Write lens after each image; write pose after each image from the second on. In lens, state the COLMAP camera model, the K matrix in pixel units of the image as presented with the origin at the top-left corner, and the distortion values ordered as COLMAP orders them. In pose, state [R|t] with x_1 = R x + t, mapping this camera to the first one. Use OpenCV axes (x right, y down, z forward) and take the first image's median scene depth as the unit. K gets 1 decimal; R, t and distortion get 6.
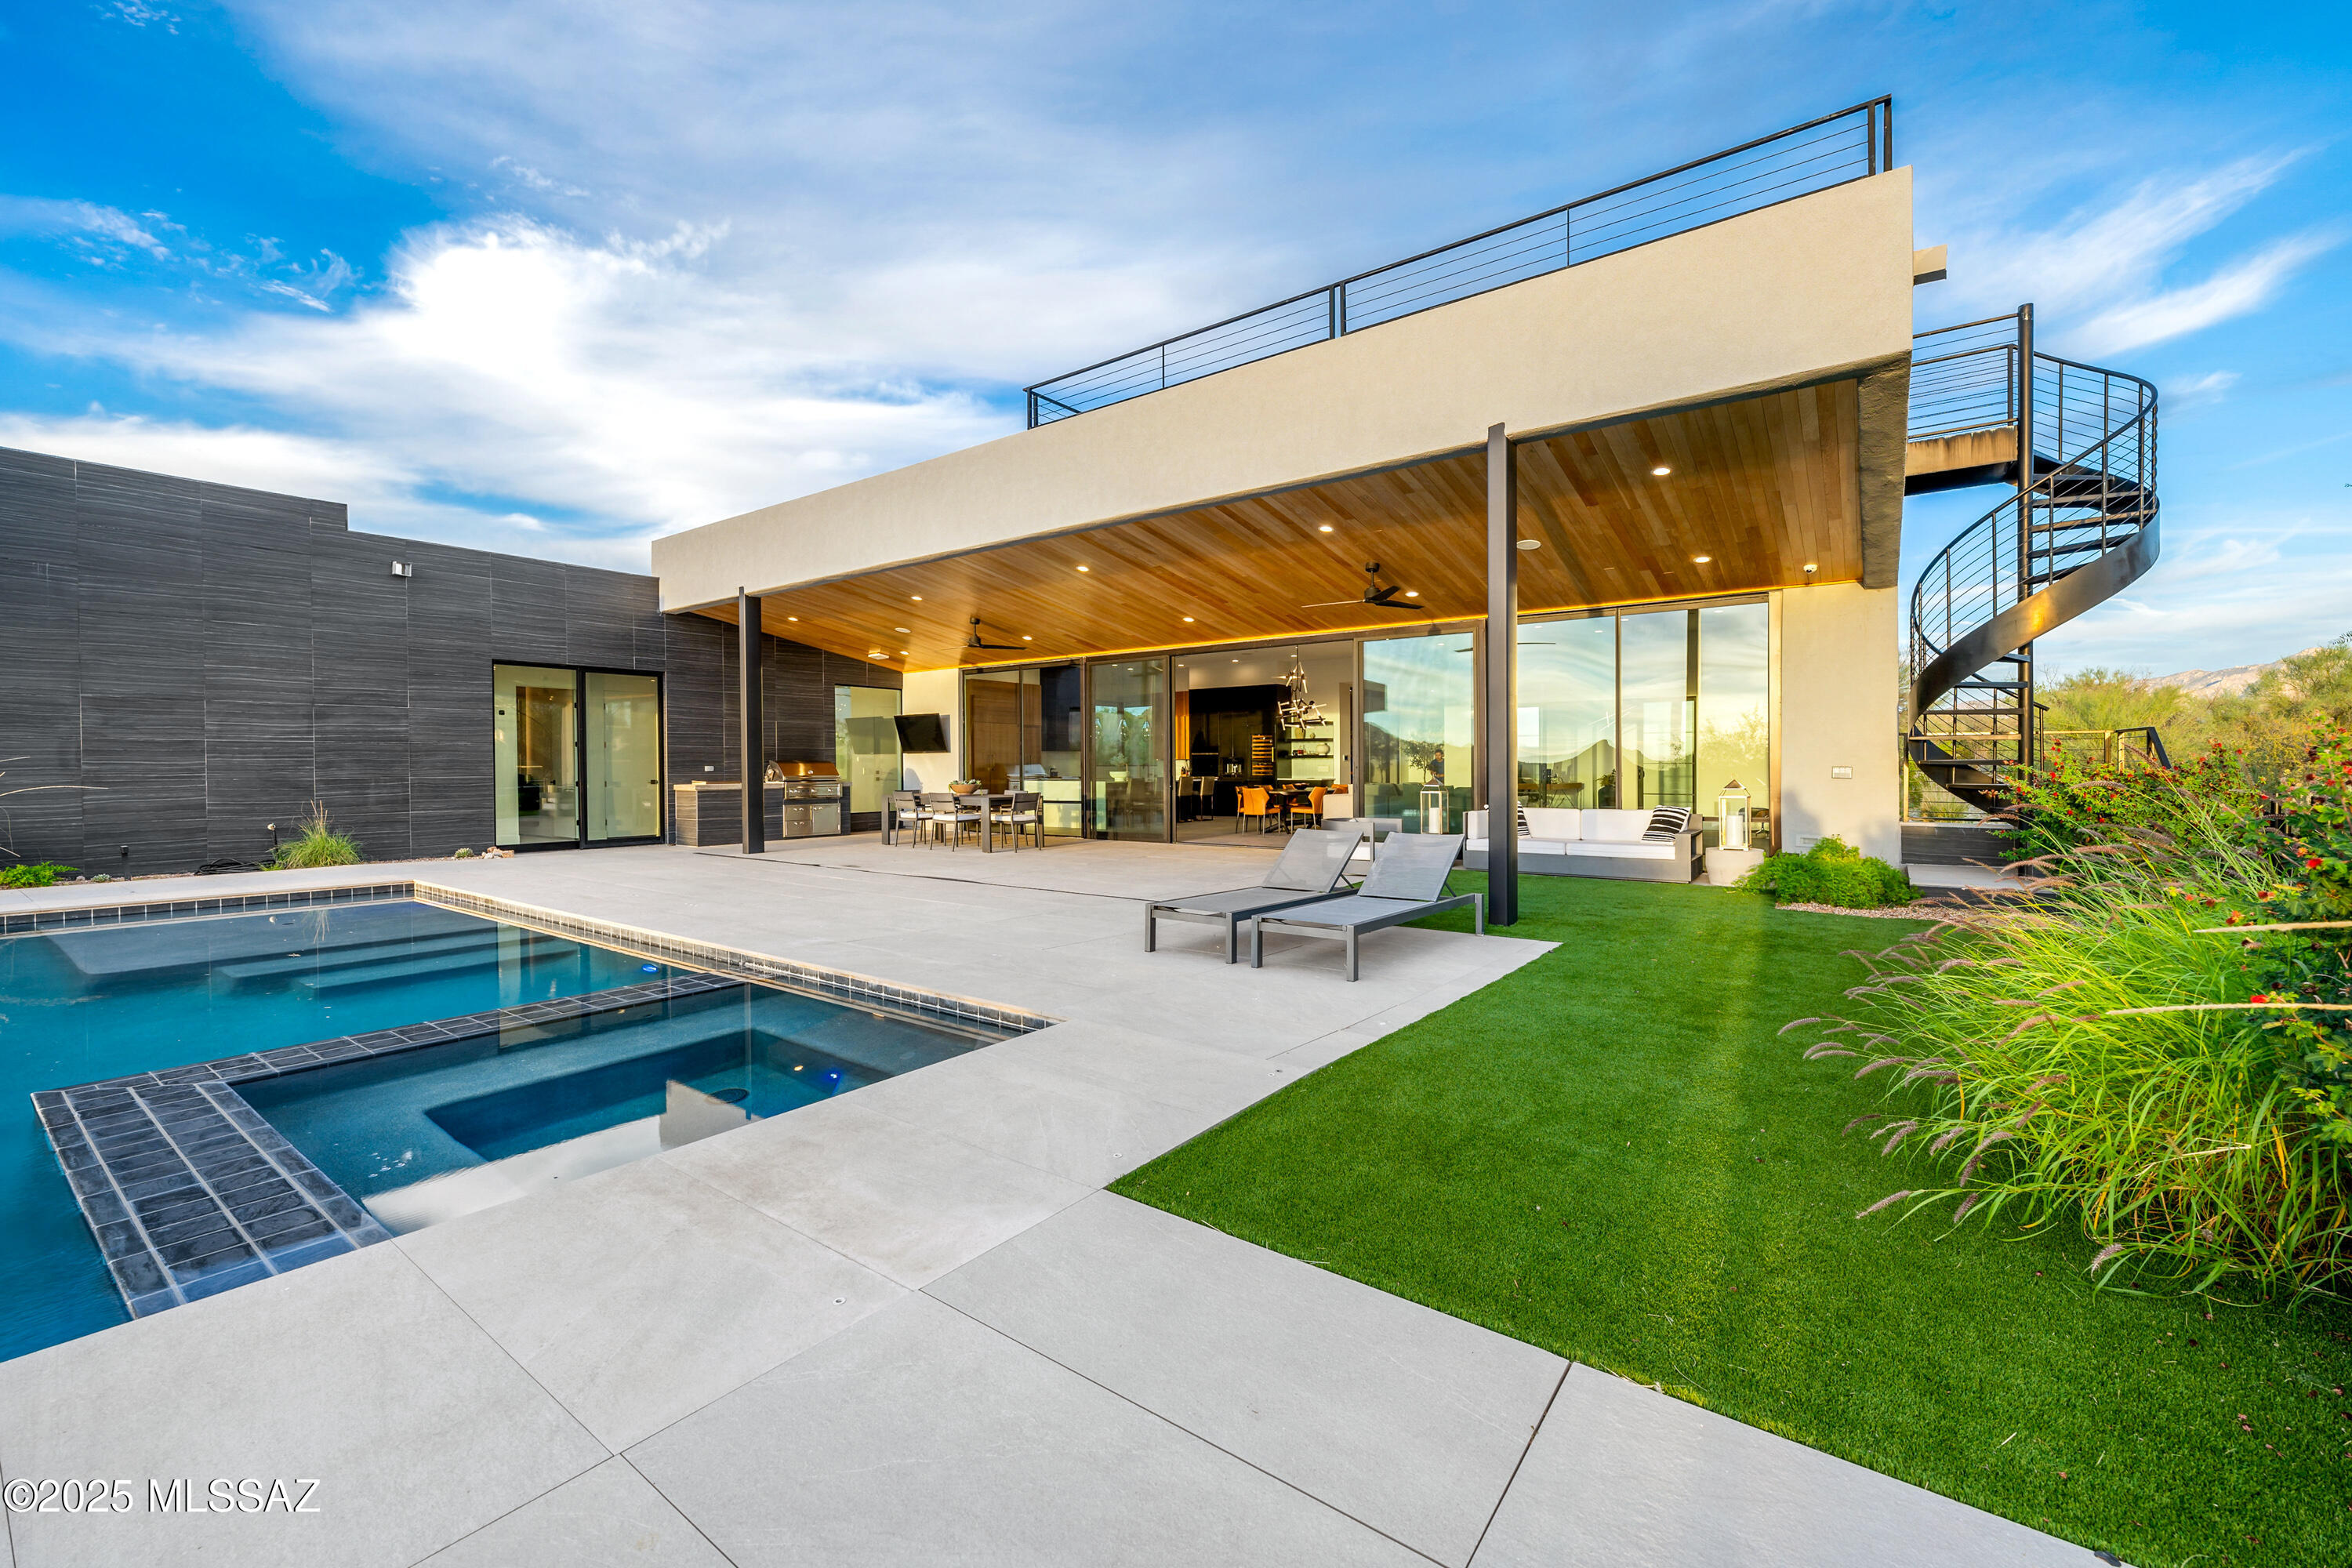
lens RADIAL K [[945.1, 0, 1180.0], [0, 945.1, 769.4], [0, 0, 1]] dist [0.010716, 0.000163]
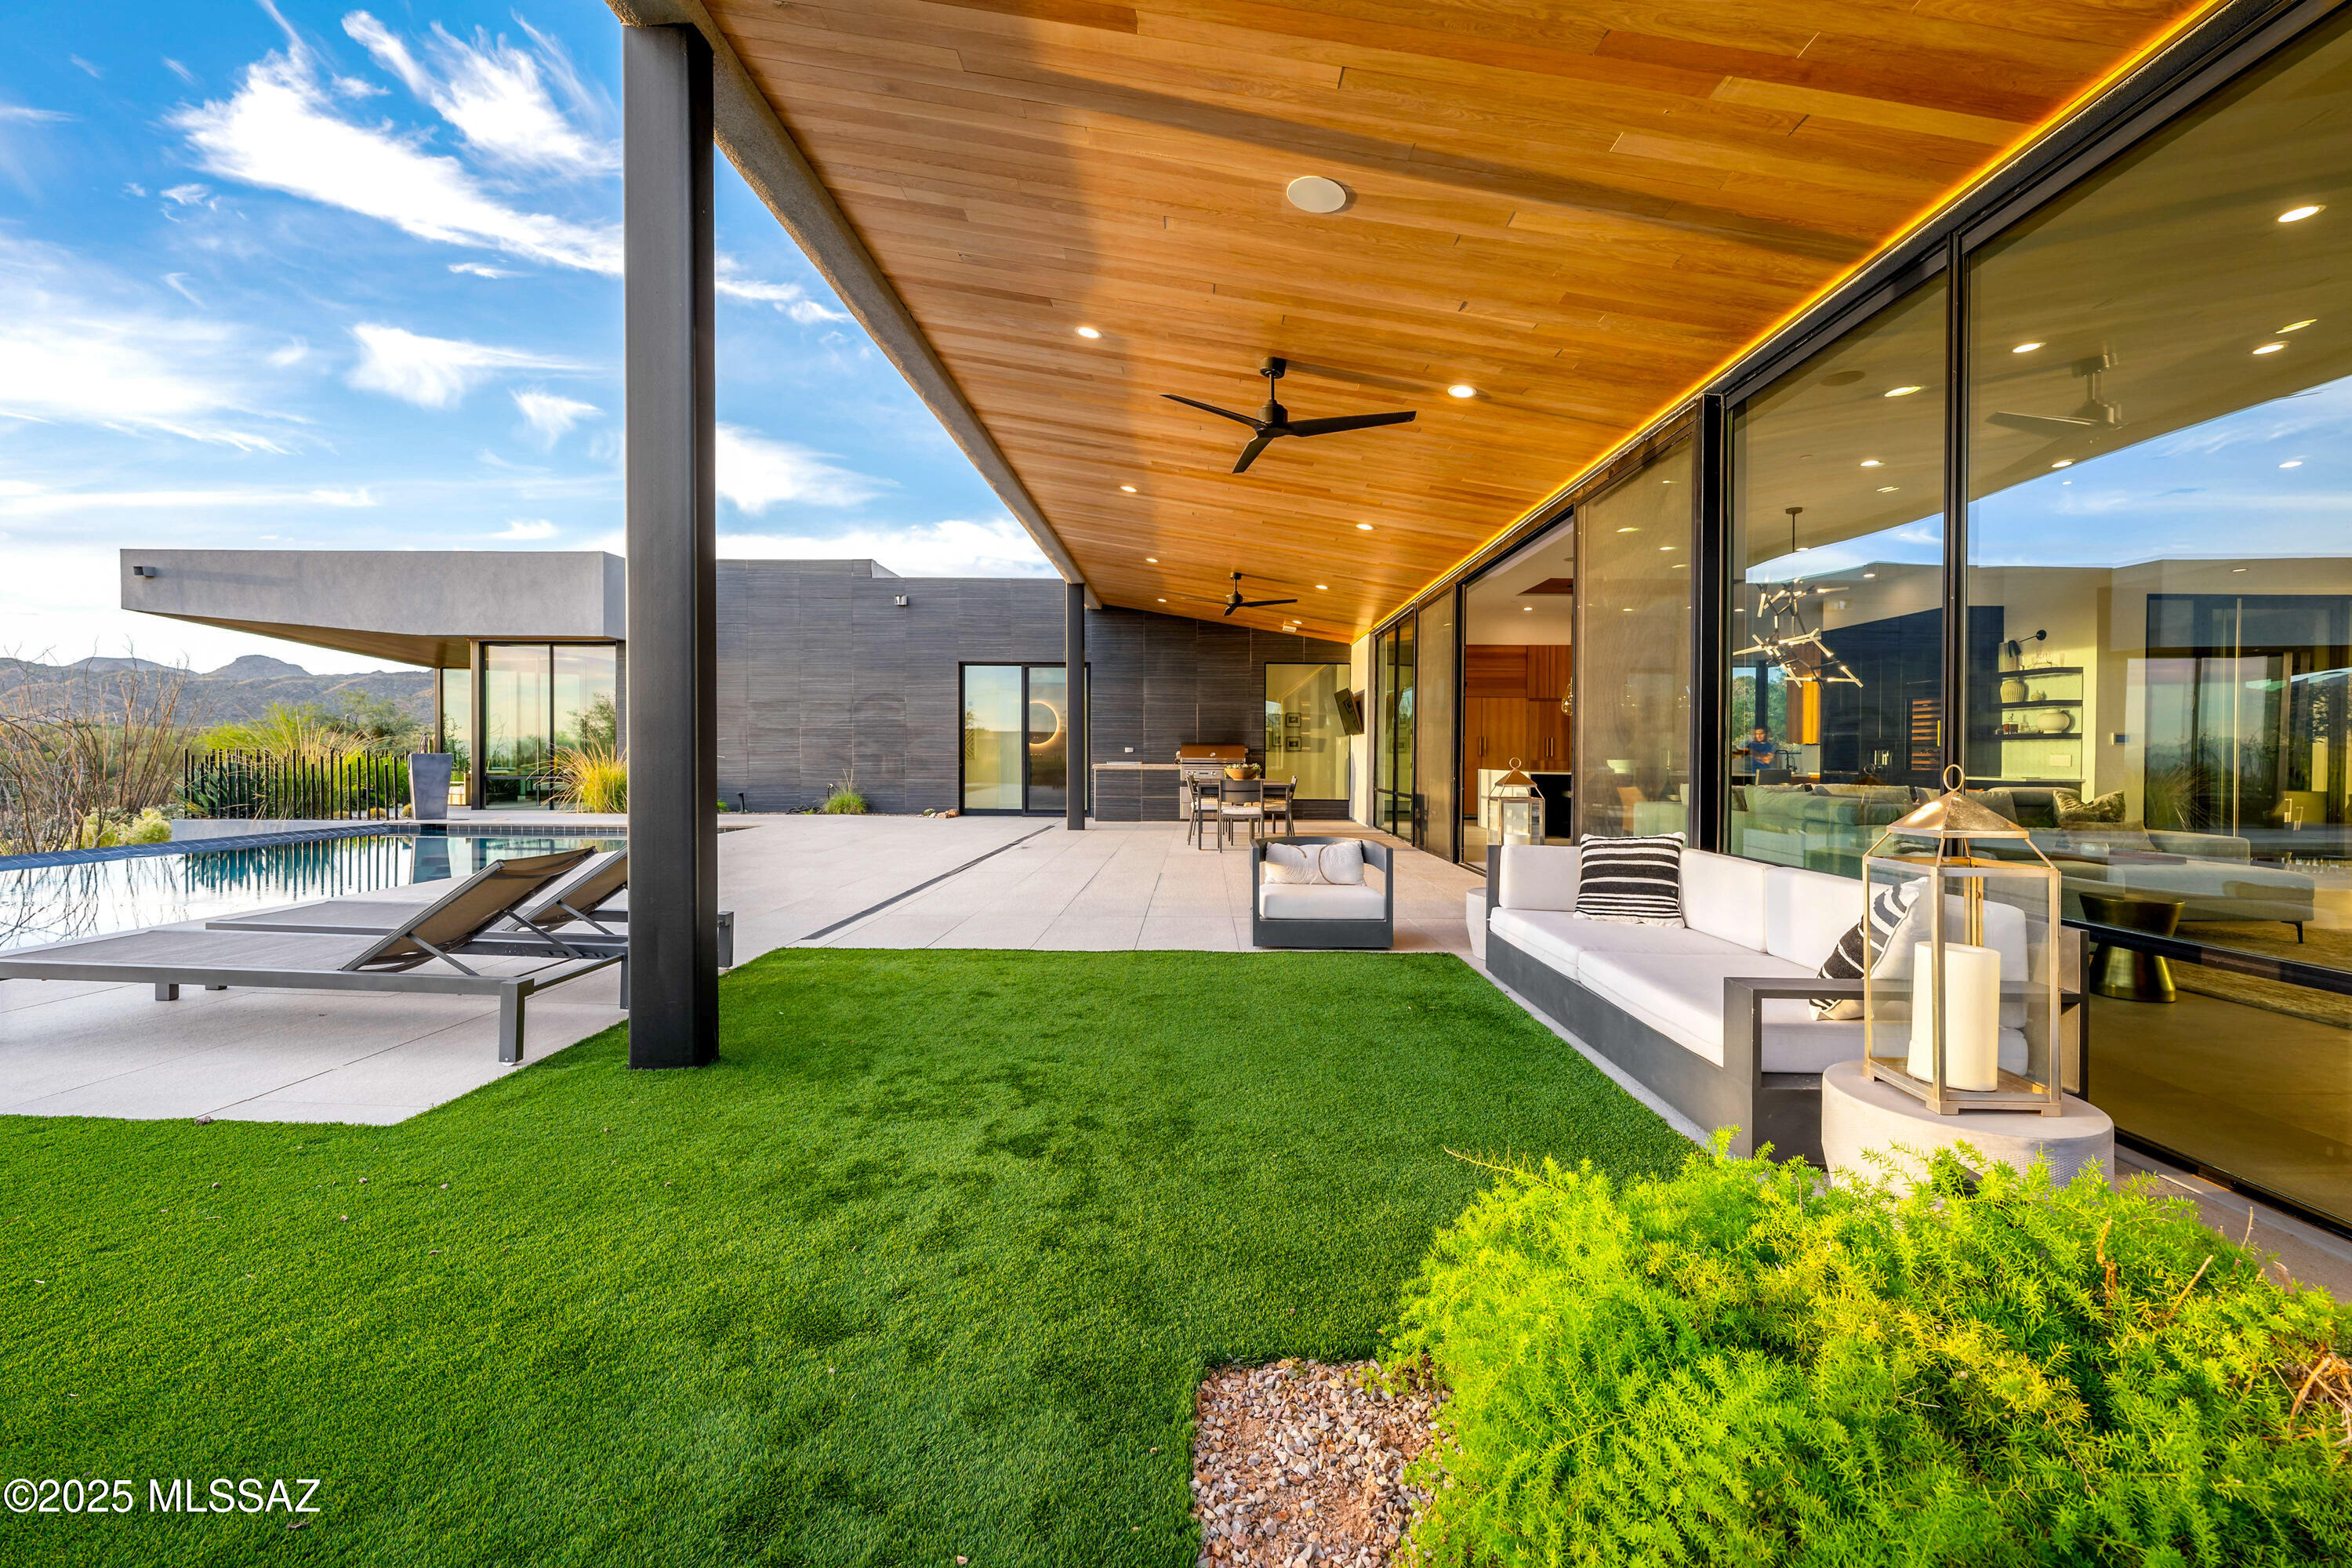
lens RADIAL K [[945.1, 0, 1180.0], [0, 945.1, 769.4], [0, 0, 1]] dist [0.010716, 0.000163]
pose [[0.578938, 0.020815, -0.815106, 0.520400], [-0.013005, 0.999783, 0.016294, 0.003915], [0.815268, 0.001167, 0.579083, 0.545960]]
